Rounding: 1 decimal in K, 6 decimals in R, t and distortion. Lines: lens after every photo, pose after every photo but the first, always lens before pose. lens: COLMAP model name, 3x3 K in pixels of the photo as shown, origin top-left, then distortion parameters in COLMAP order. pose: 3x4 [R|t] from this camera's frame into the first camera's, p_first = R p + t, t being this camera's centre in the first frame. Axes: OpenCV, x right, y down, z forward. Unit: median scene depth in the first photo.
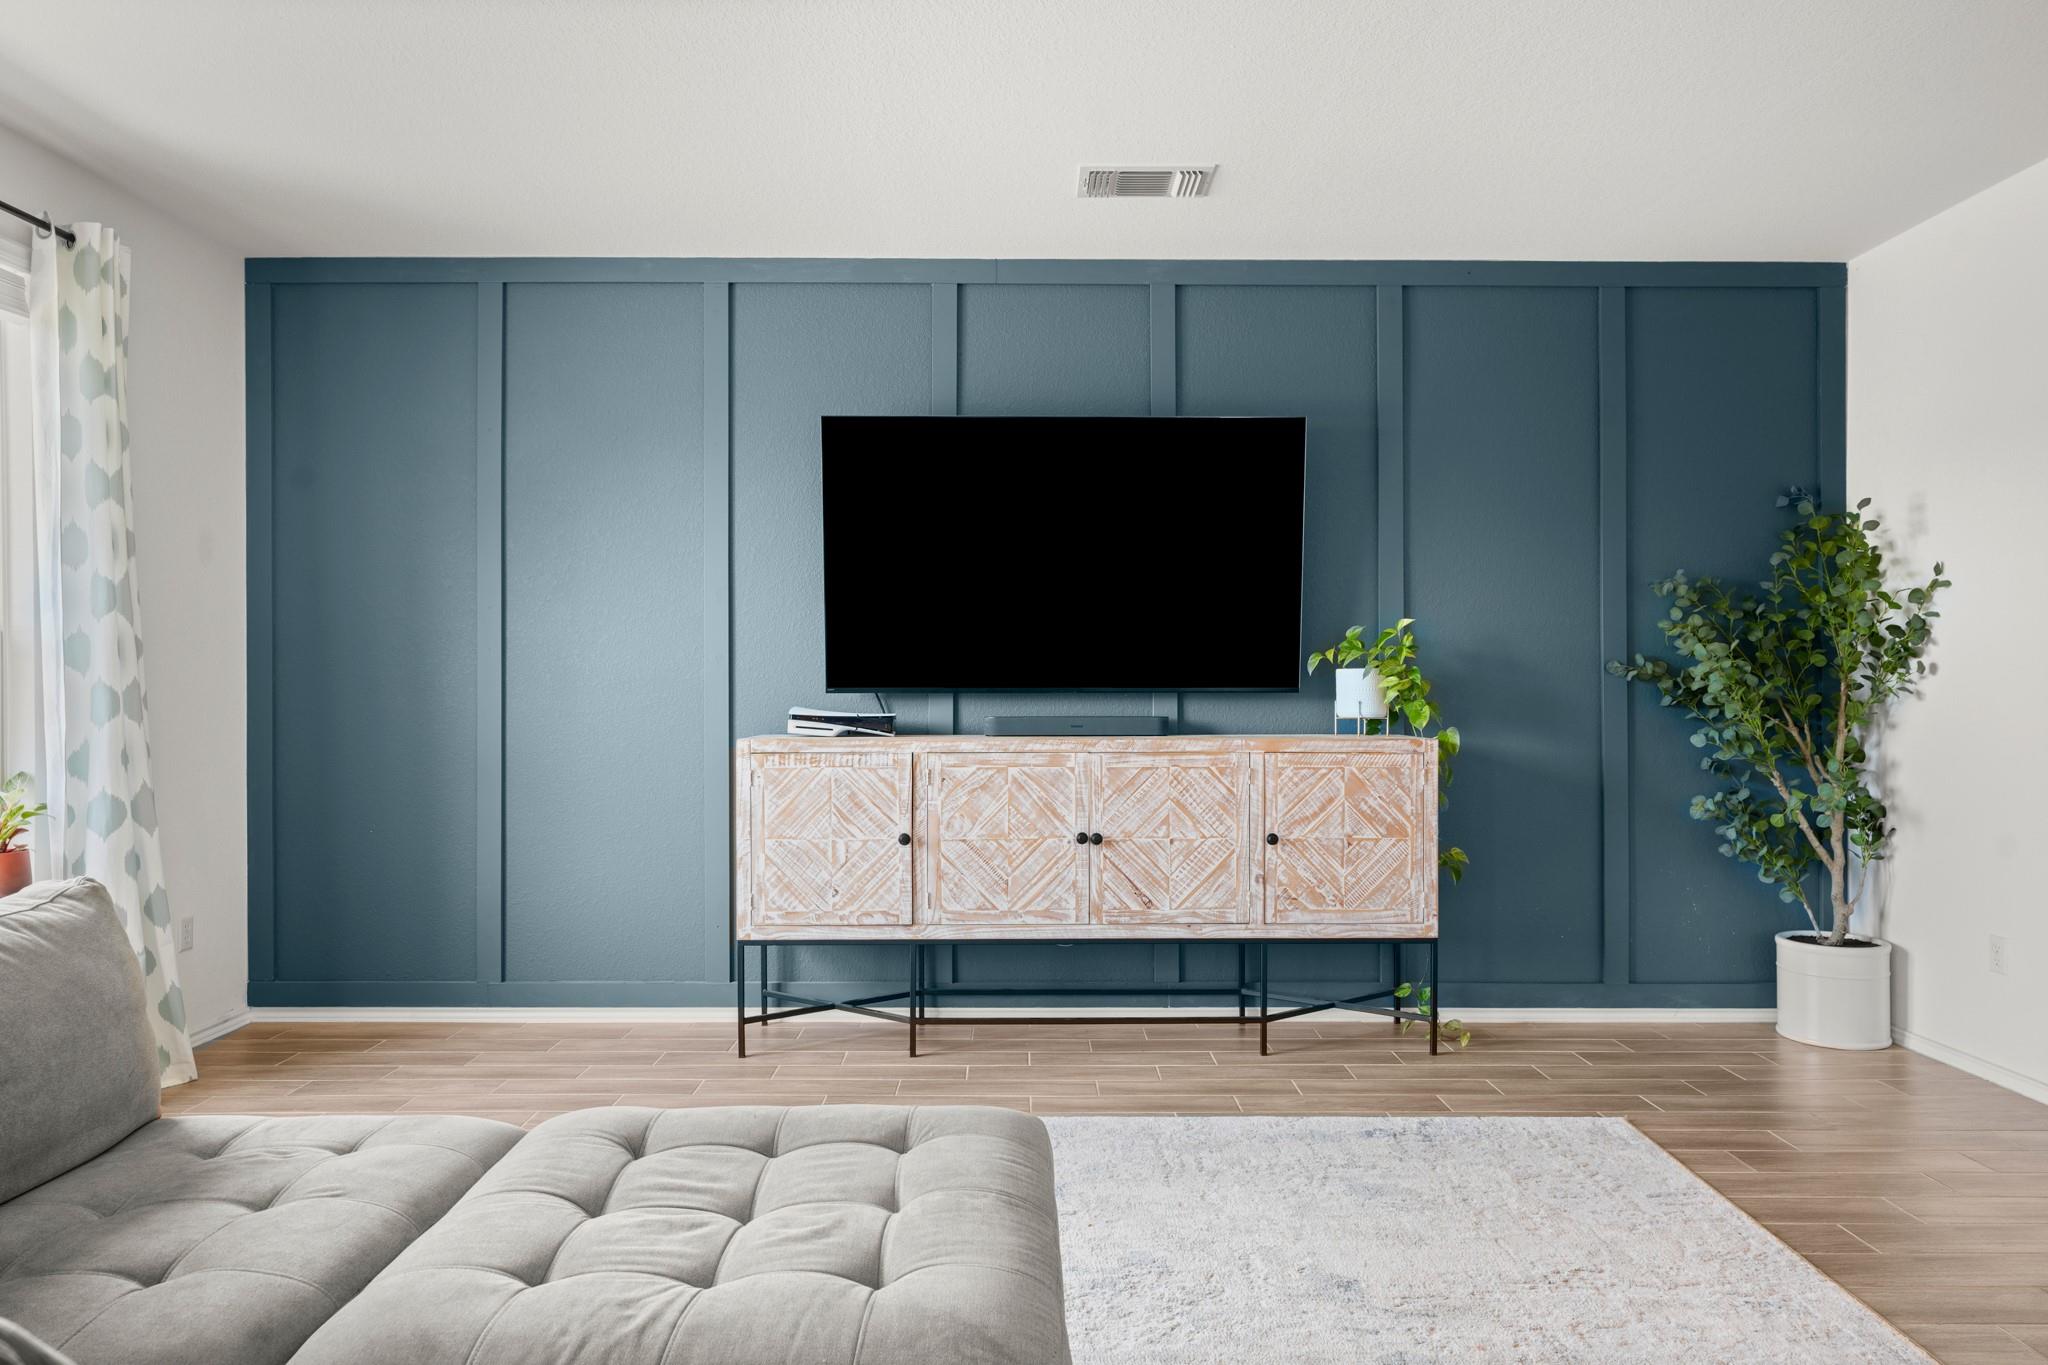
lens RADIAL K [[1248.4, 0, 1028.3], [0, 1248.4, 685.8], [0, 0, 1]] dist [0.001962, 0.000707]
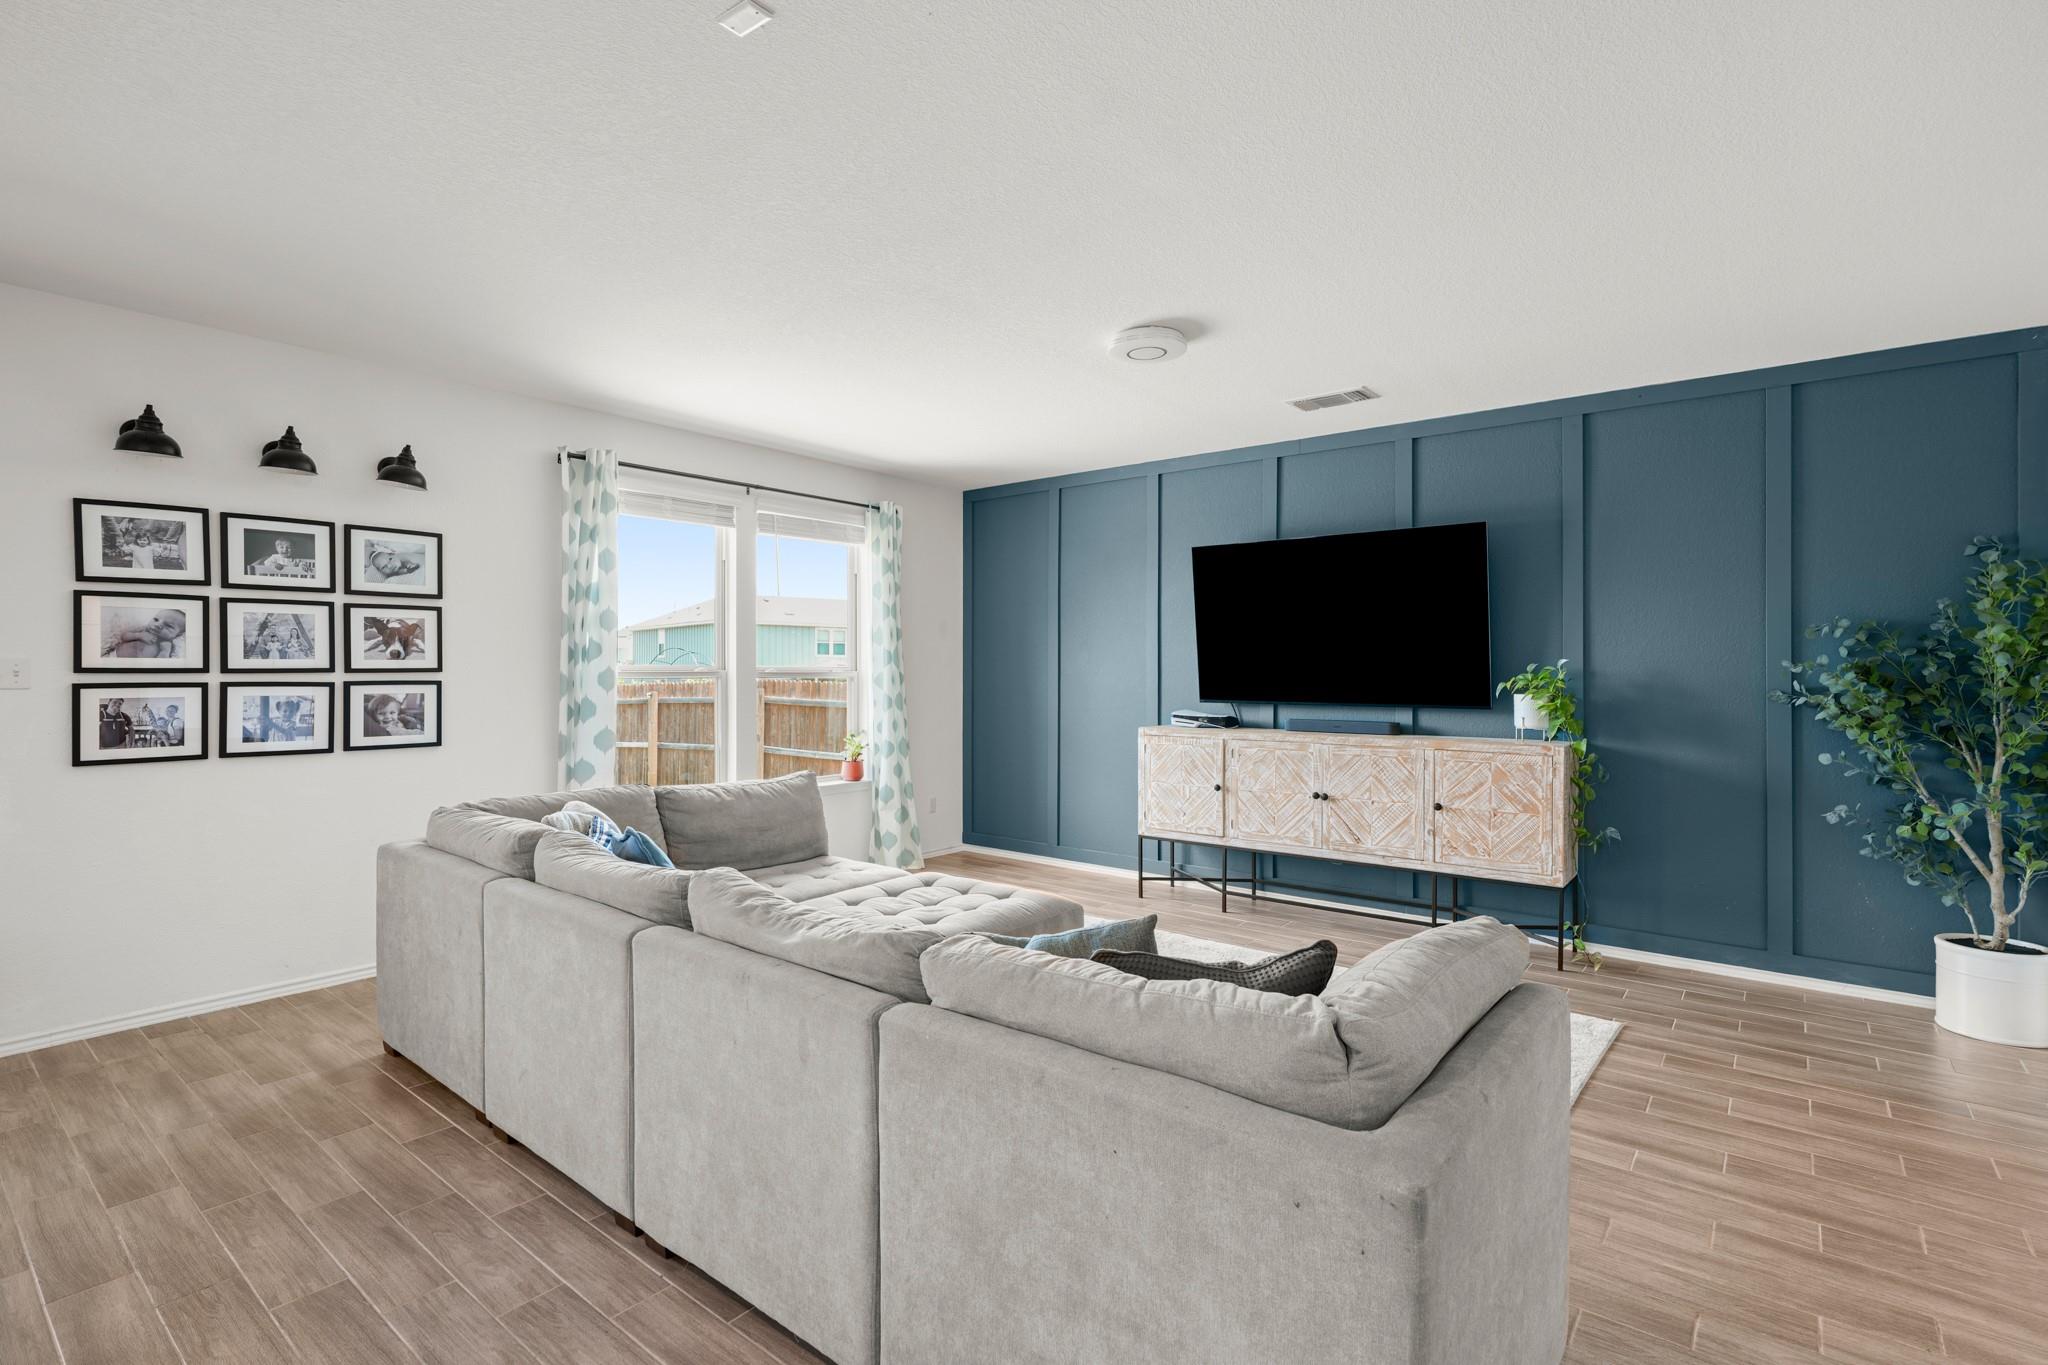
lens RADIAL K [[959.4, 0, 1035.7], [0, 959.4, 669.3], [0, 0, 1]] dist [0.000388, 0.000519]
pose [[0.780760, 0.001598, -0.624829, 0.540141], [-0.002280, 0.999997, -0.000291, -0.042747], [0.624827, 0.001652, 0.780762, -0.216063]]
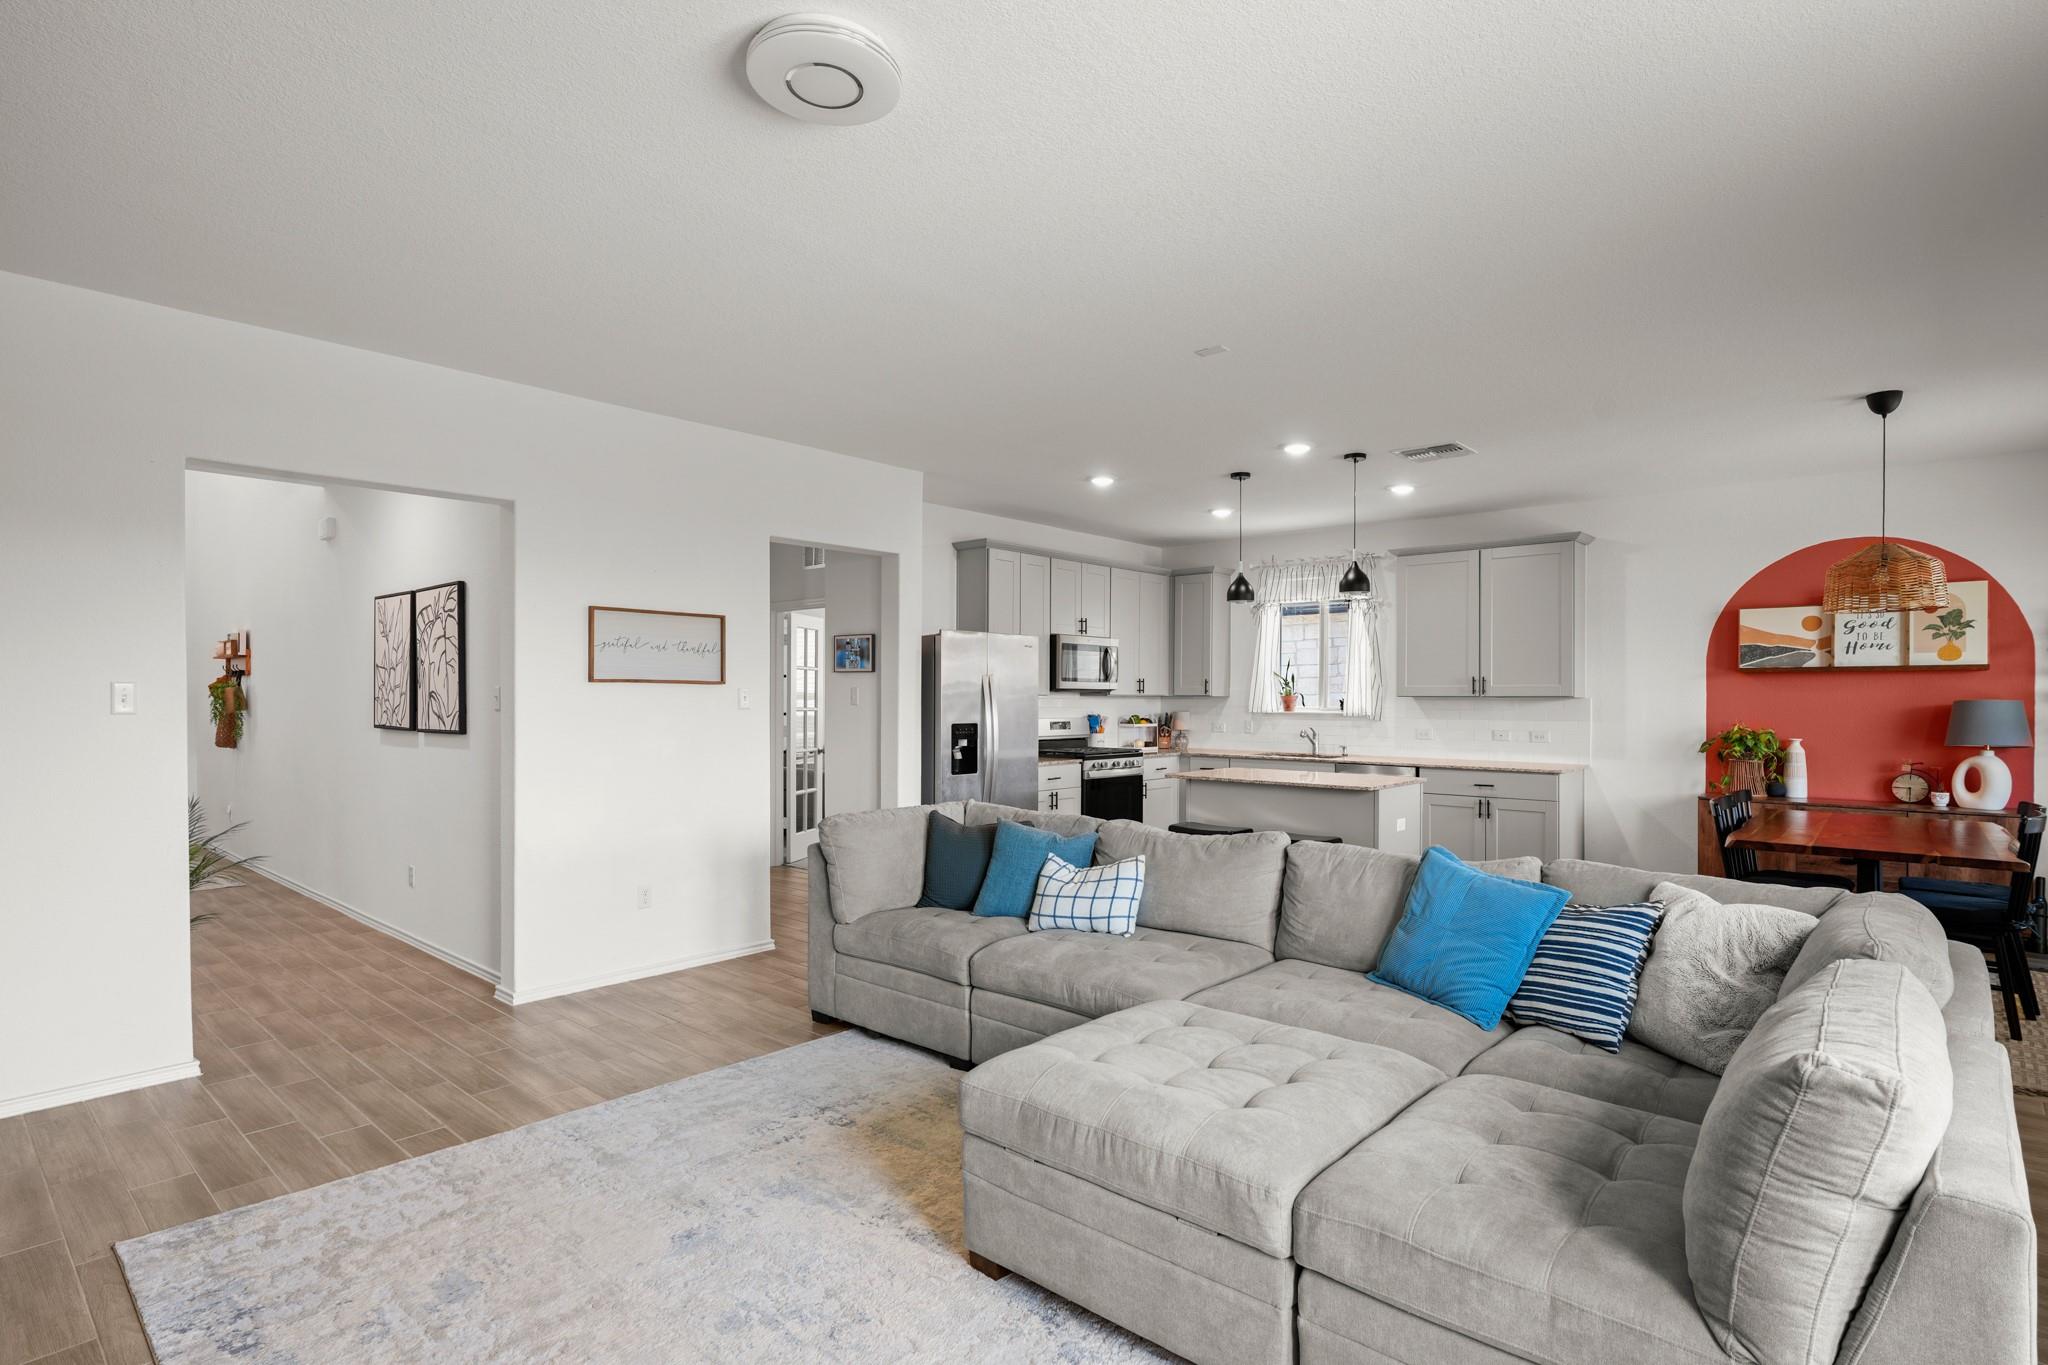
lens RADIAL K [[1024.4, 0, 1023.7], [0, 1024.4, 694.8], [0, 0, 1]] dist [0.000906, 0.000166]
pose [[-0.742230, -0.001893, 0.670143, -0.423389], [-0.002548, 0.999997, 0.000002, -0.041607], [-0.670141, -0.001706, -0.742232, 0.944159]]
